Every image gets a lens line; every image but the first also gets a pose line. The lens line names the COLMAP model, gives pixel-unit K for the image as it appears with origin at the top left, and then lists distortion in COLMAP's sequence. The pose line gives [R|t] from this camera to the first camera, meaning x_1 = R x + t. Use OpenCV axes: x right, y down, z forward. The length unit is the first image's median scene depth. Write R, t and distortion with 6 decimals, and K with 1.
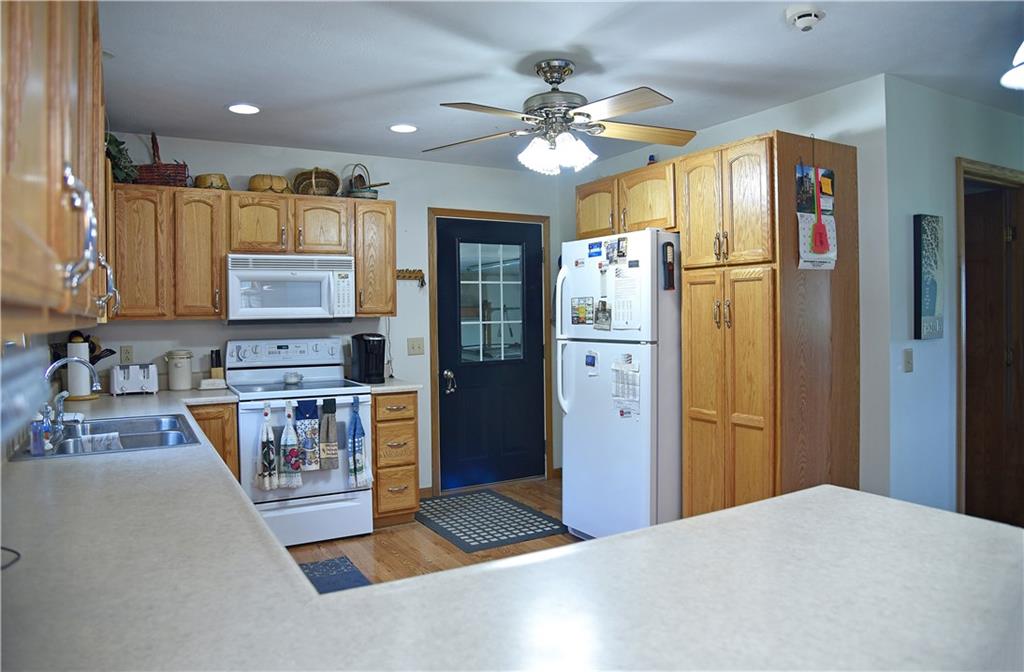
lens RADIAL K [[694.0, 0, 510.2], [0, 694.0, 325.3], [0, 0, 1]] dist [-0.111534, -0.000110]
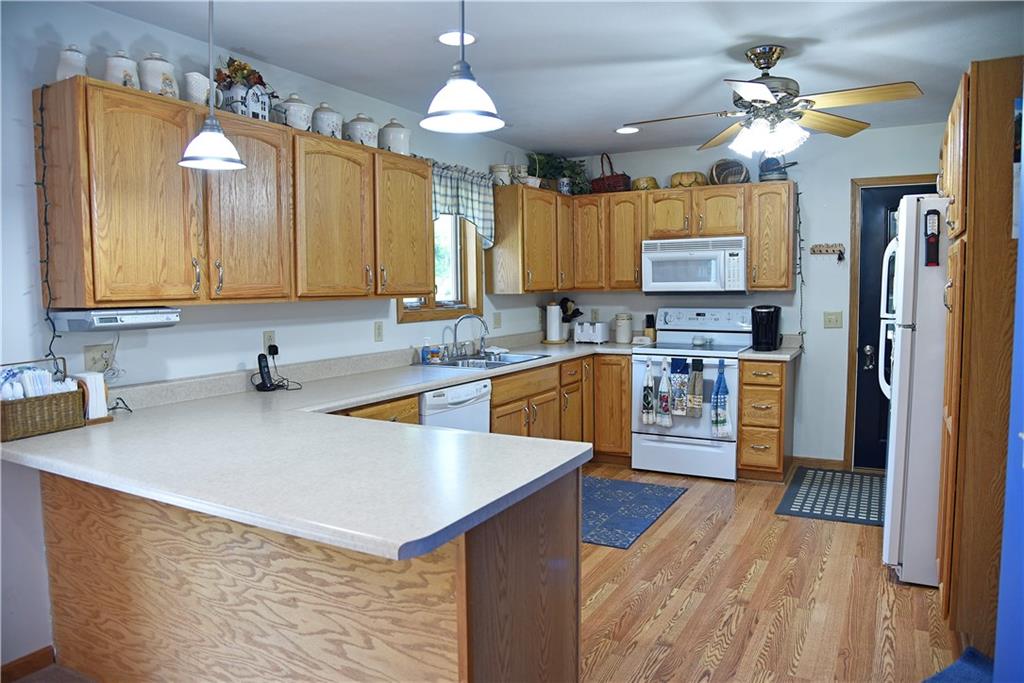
lens RADIAL K [[697.1, 0, 512.0], [0, 697.1, 341.5], [0, 0, 1]] dist [-0.094239, 0.004172]
pose [[0.507759, 0.074192, -0.858298, 0.593577], [-0.008040, 0.996649, 0.081395, -0.018690], [0.861462, -0.034428, 0.506654, 0.107770]]
